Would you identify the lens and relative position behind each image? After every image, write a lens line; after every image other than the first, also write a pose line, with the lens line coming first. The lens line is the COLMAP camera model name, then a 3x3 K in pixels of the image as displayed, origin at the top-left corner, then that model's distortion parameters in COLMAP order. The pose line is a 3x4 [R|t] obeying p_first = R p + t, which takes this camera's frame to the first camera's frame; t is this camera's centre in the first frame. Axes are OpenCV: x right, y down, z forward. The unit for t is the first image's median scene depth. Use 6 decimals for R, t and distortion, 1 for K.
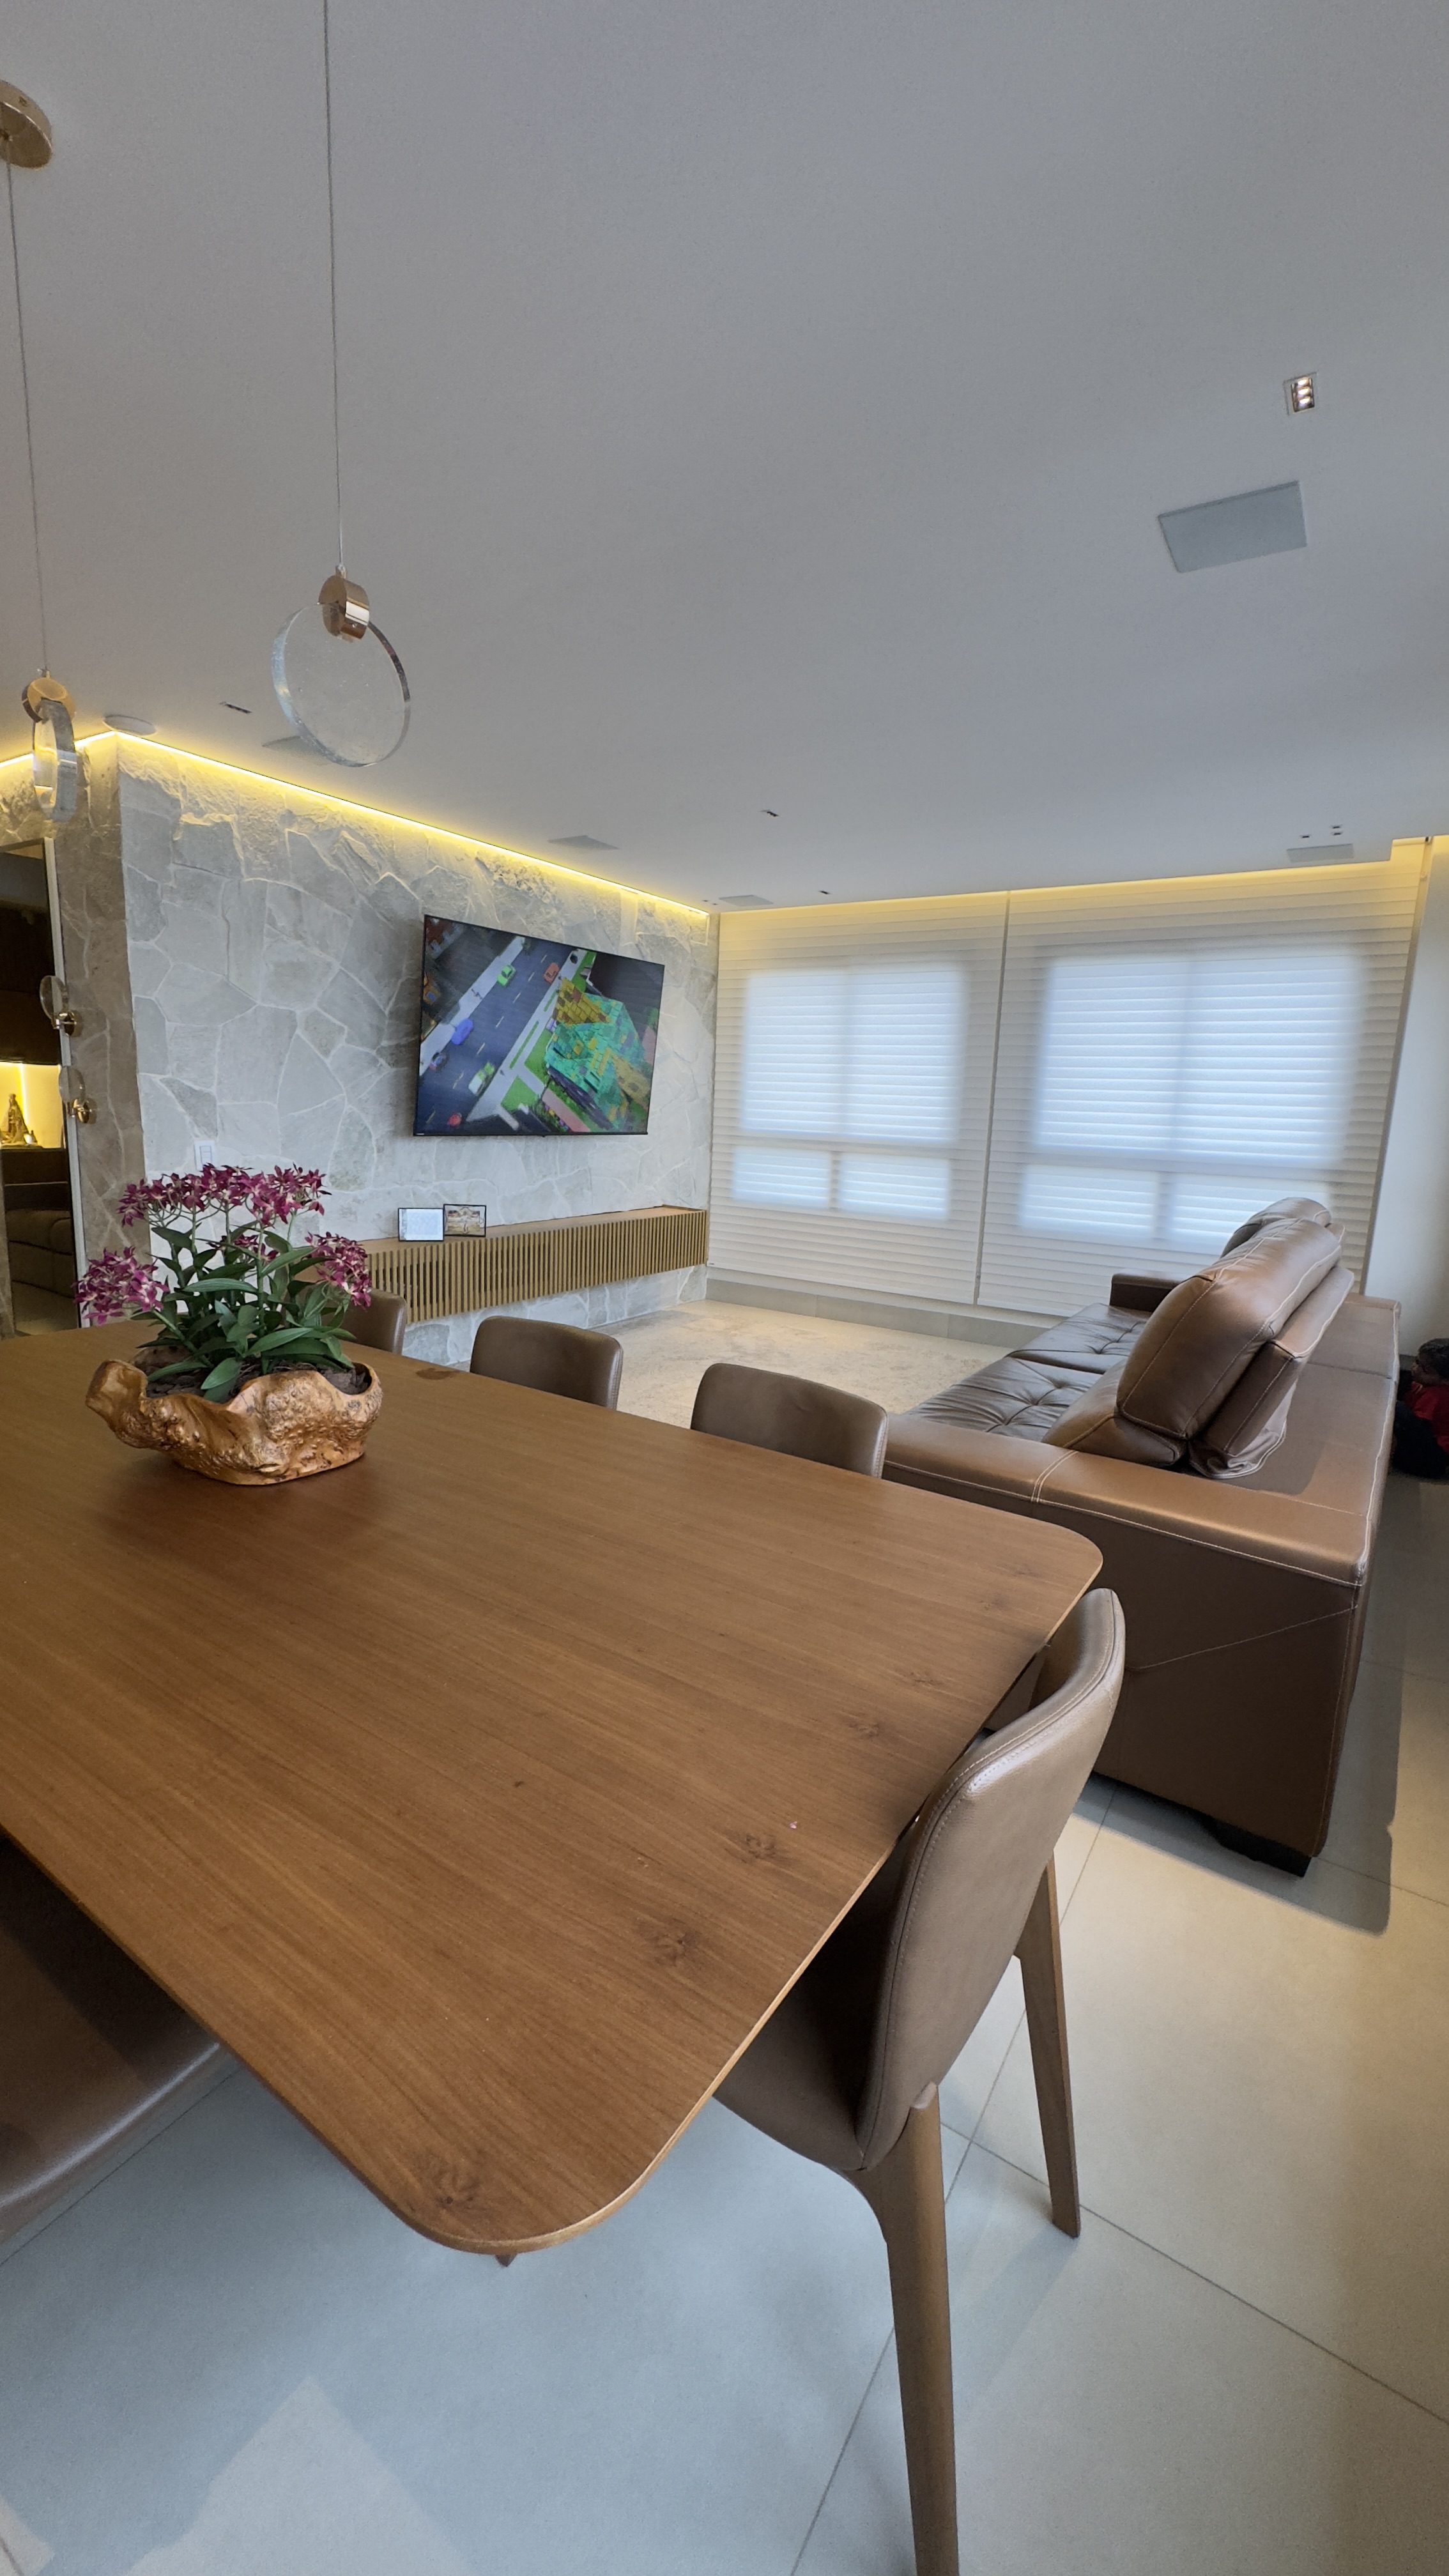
lens RADIAL K [[1022.9, 0, 716.8], [0, 1022.9, 1292.8], [0, 0, 1]] dist [0.001464, 0.000000]
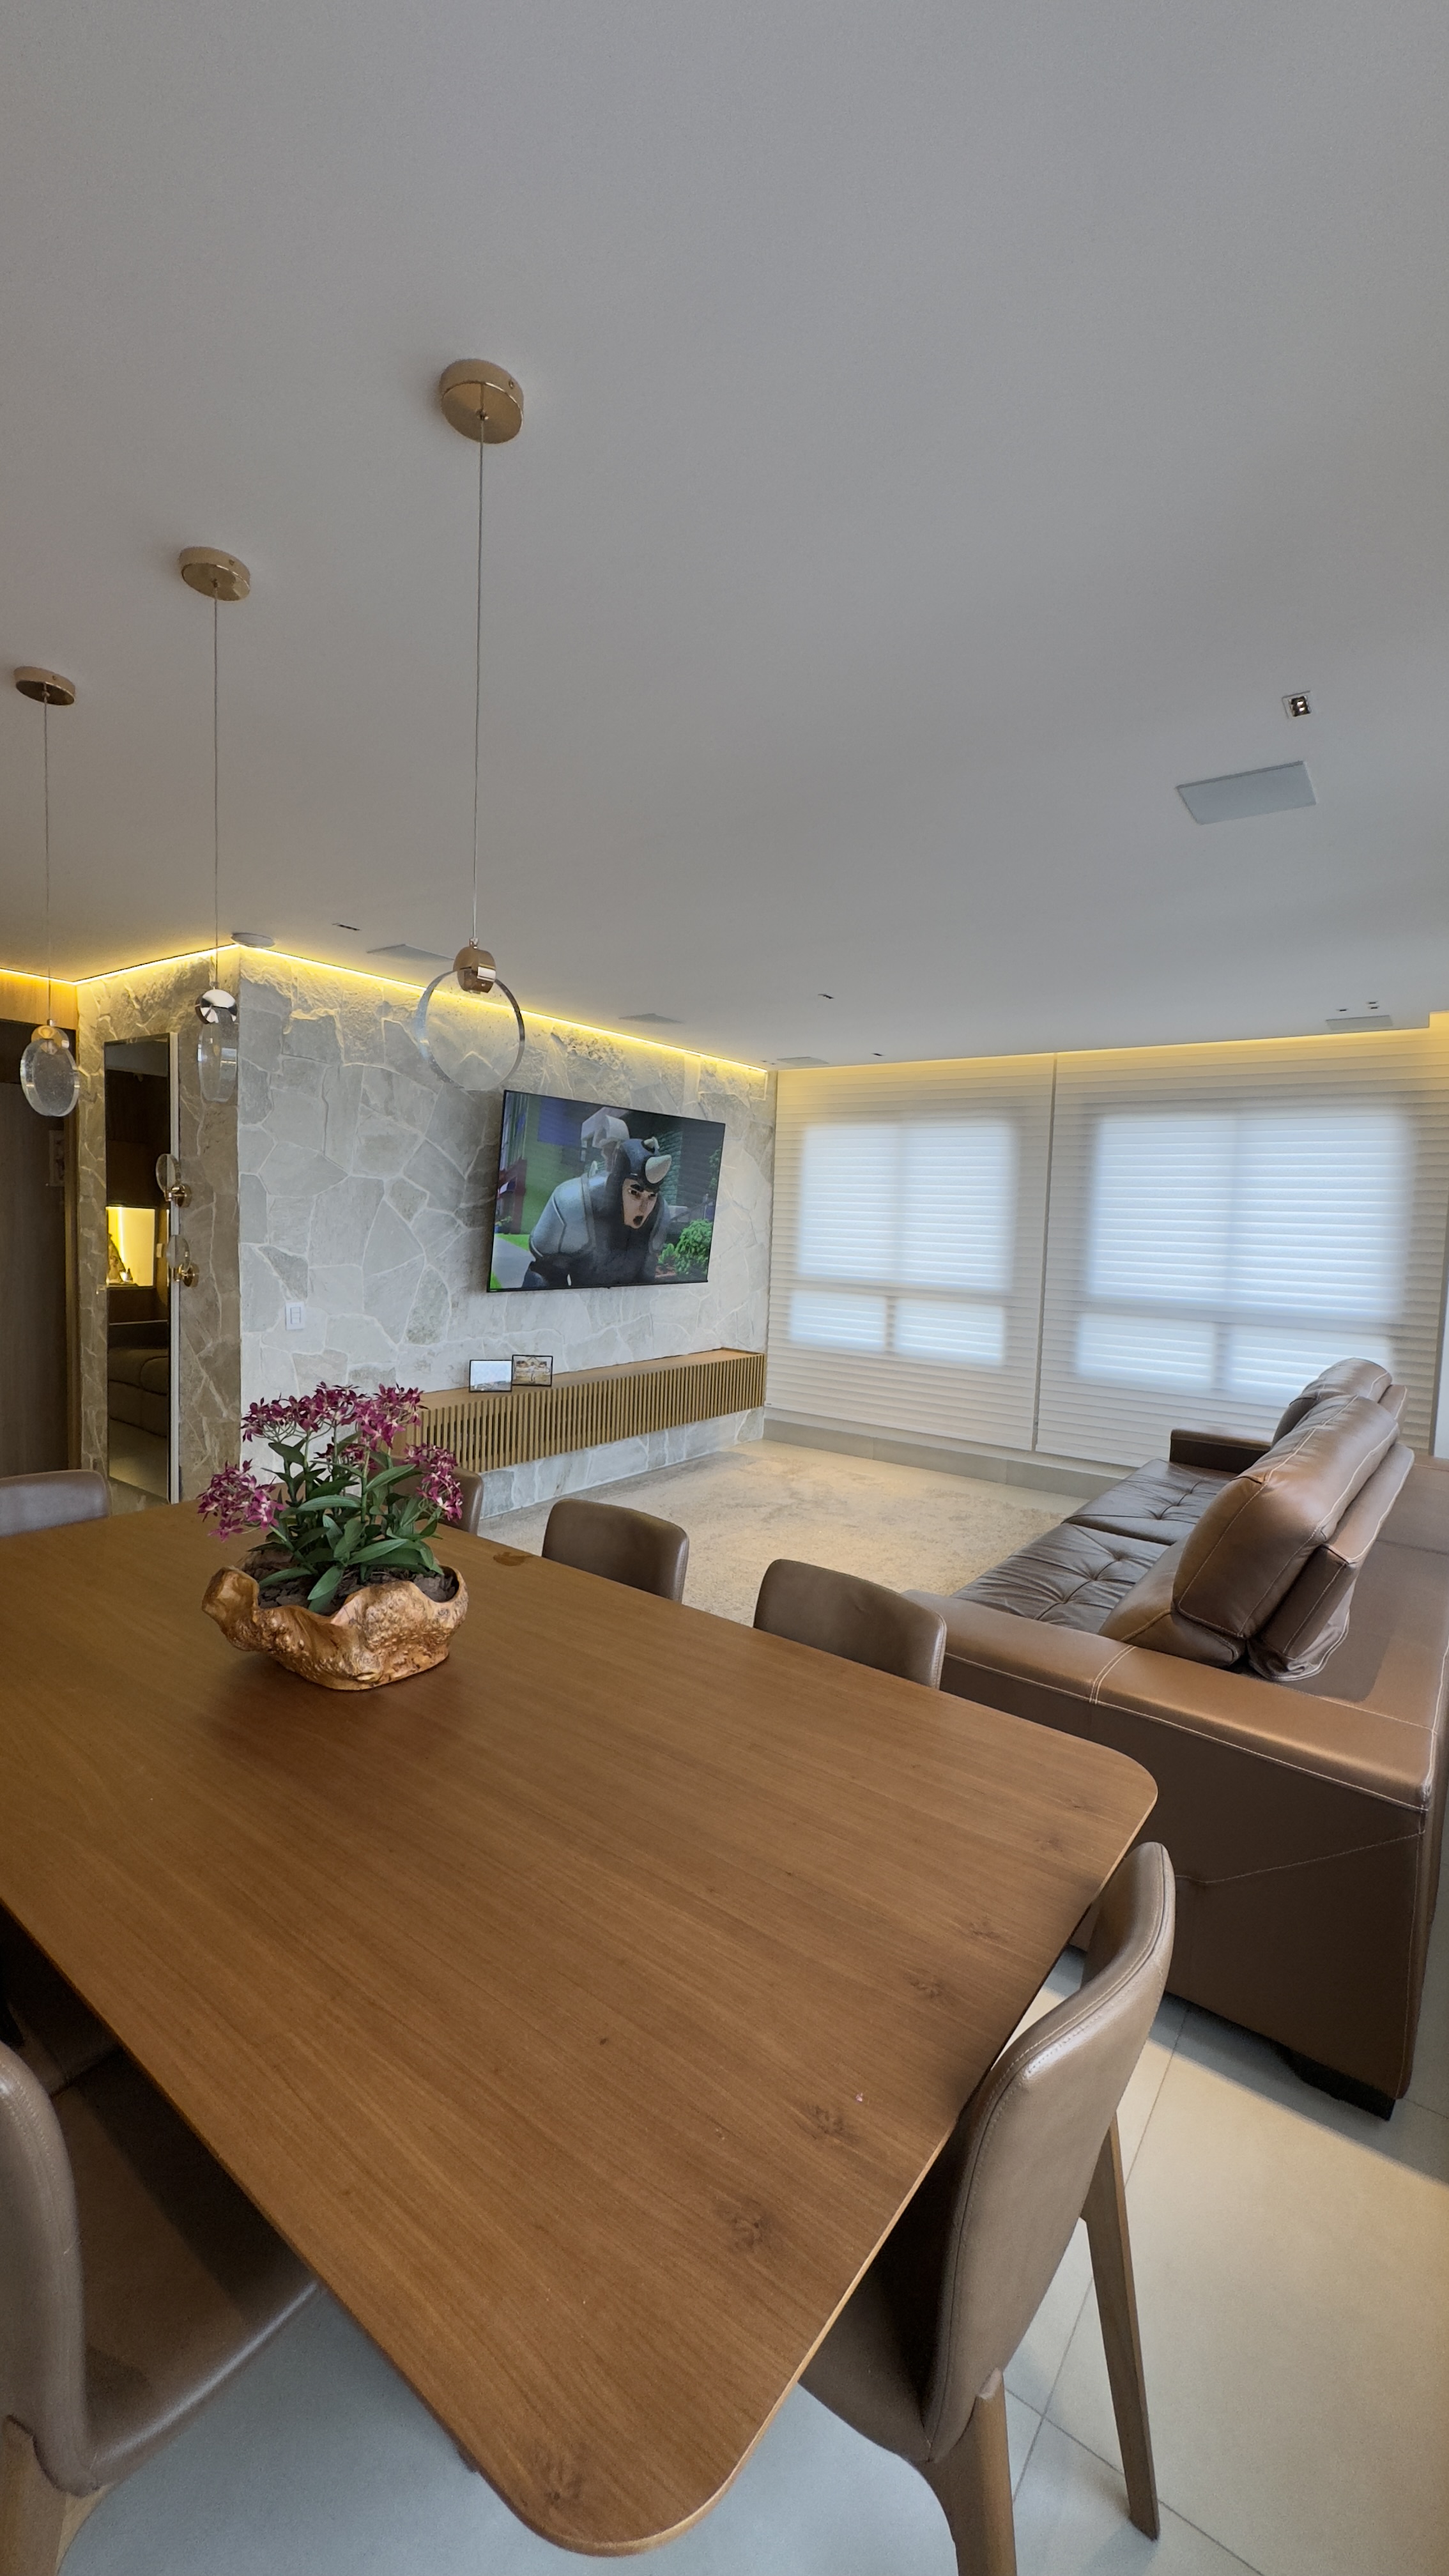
lens RADIAL K [[1022.9, 0, 717.6], [0, 1022.9, 1291.6], [0, 0, 1]] dist [0.001464, 0.000000]
pose [[0.998605, 0.002382, -0.052751, -0.009145], [-0.008297, 0.993650, -0.112209, -0.094899], [0.052149, 0.112490, 0.992283, -0.080069]]
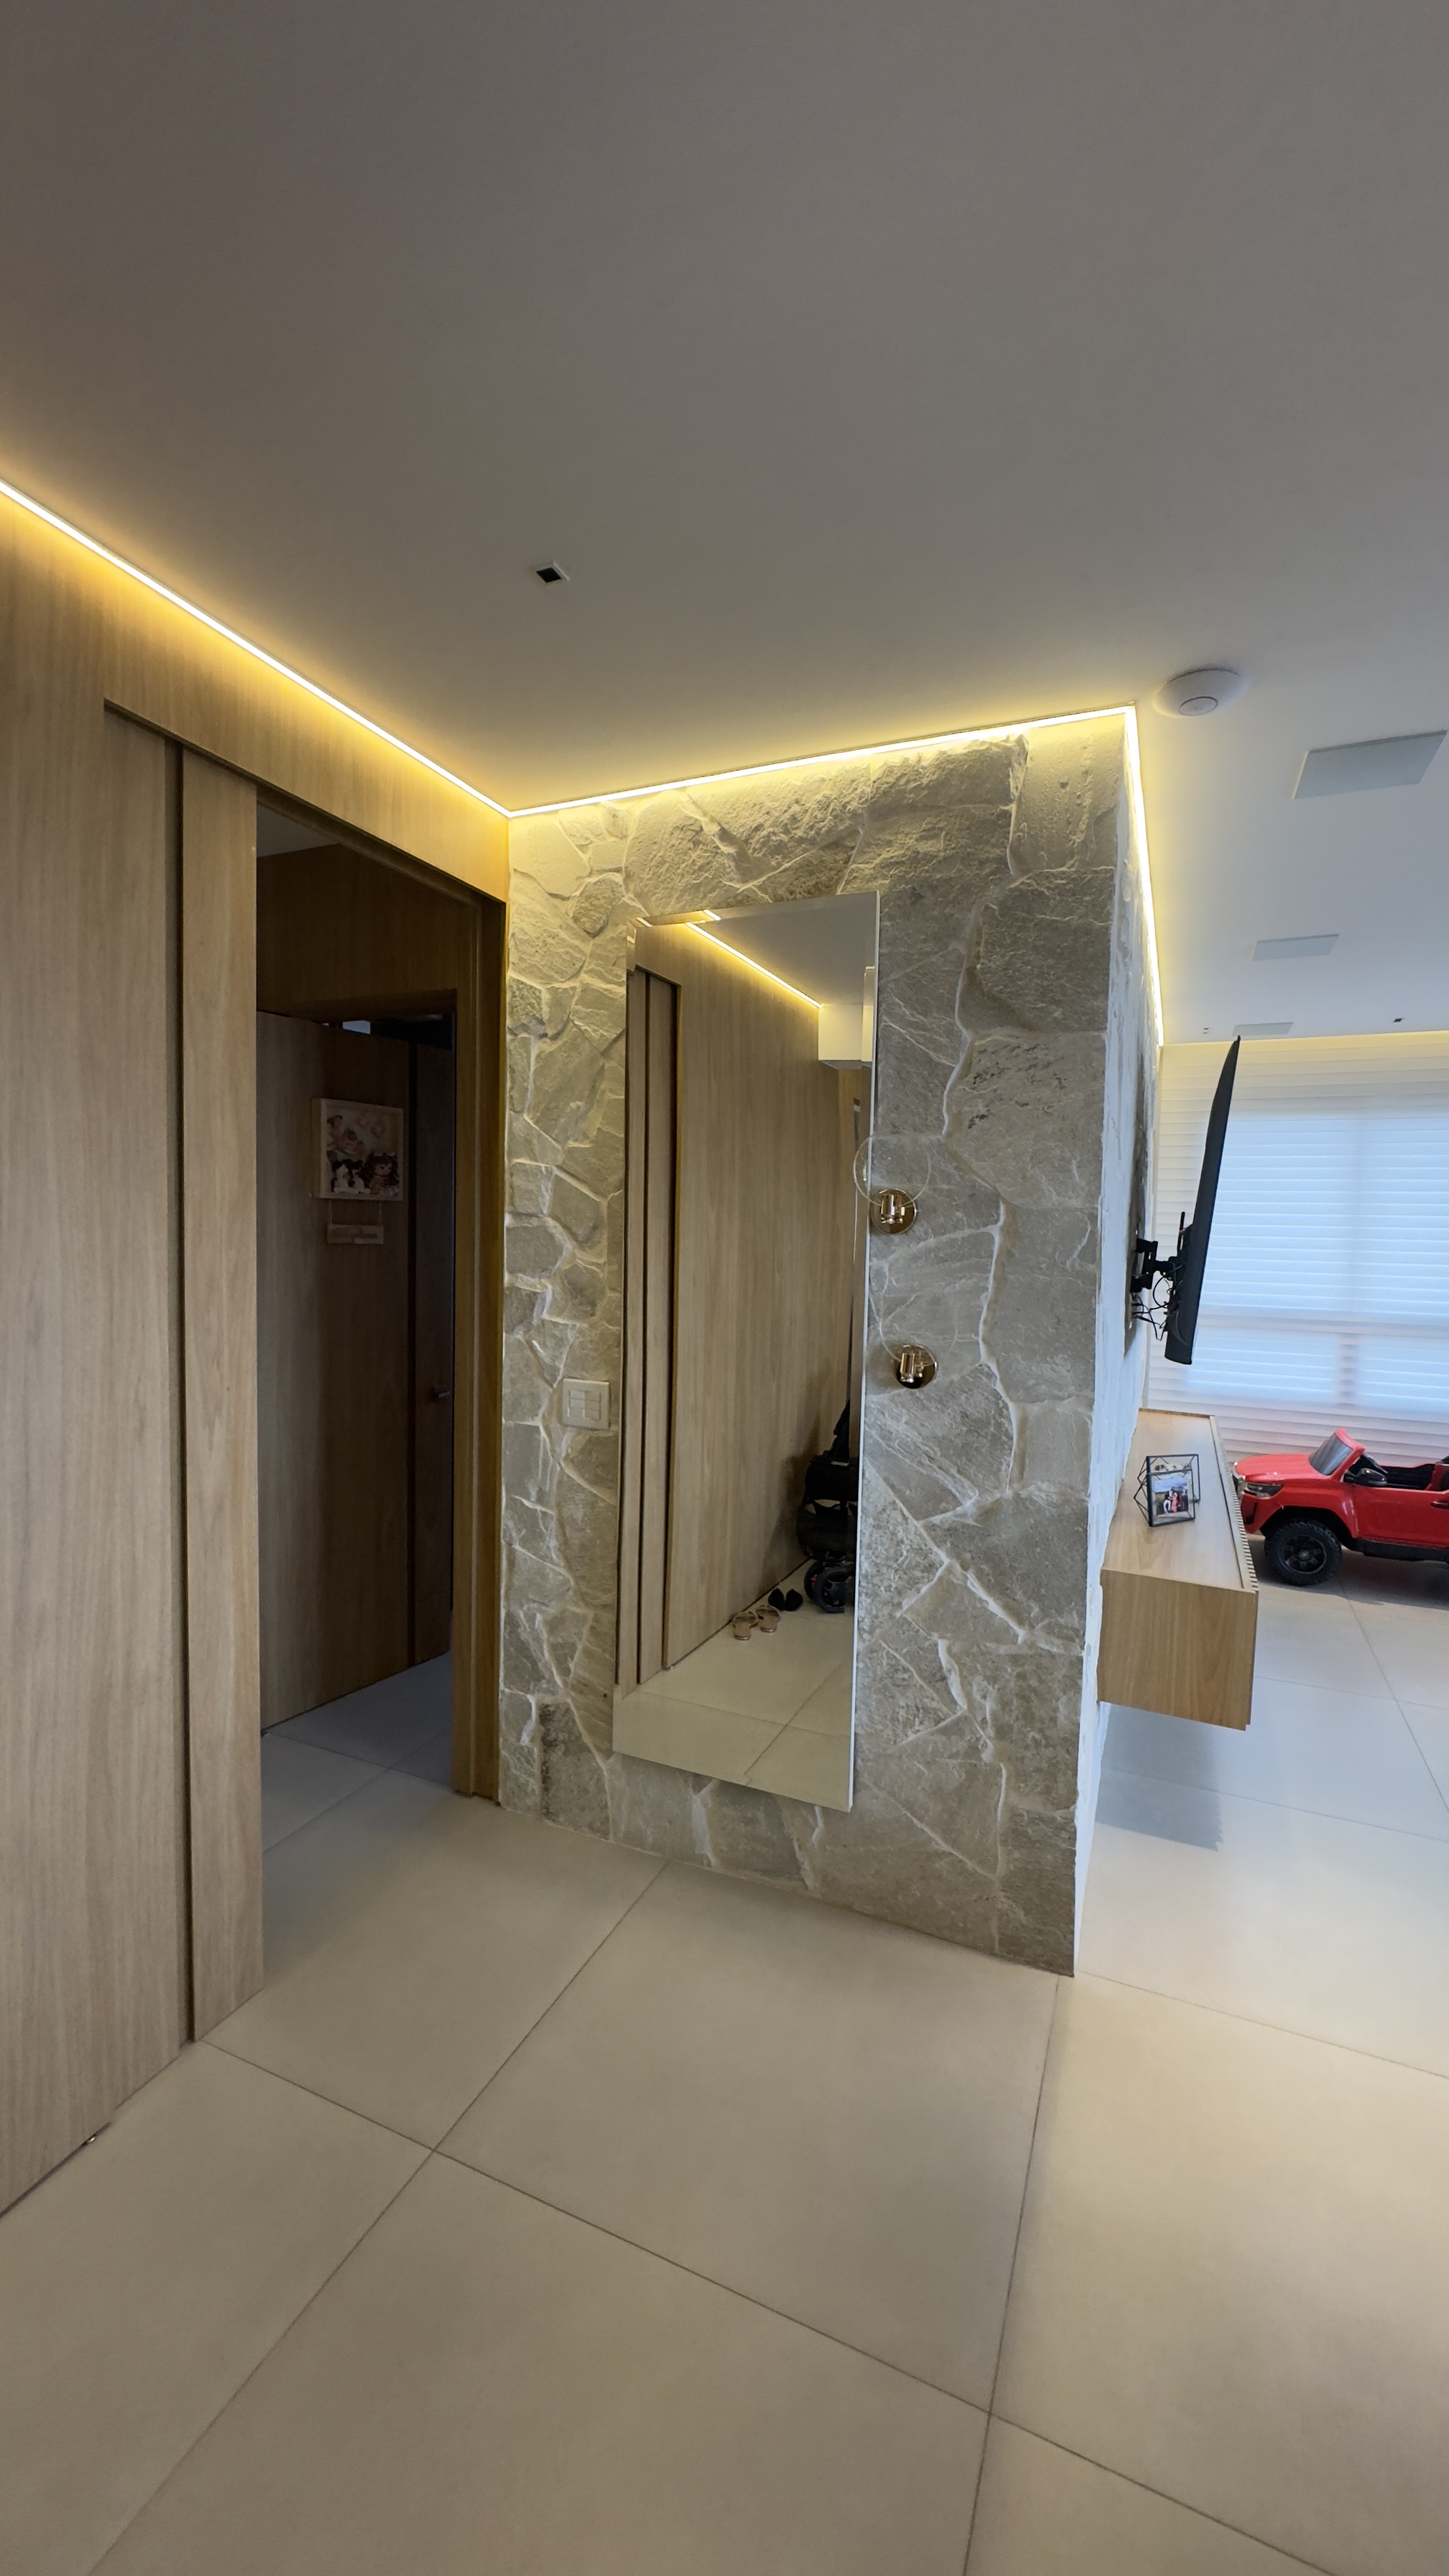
lens RADIAL K [[1022.9, 0, 738.2], [0, 1022.9, 1287.4], [0, 0, 1]] dist [0.001464, 0.000000]
pose [[0.987278, -0.021334, 0.157563, -1.706757], [0.041371, 0.991293, -0.125005, -0.331796], [-0.153525, 0.129933, 0.979565, 1.009192]]
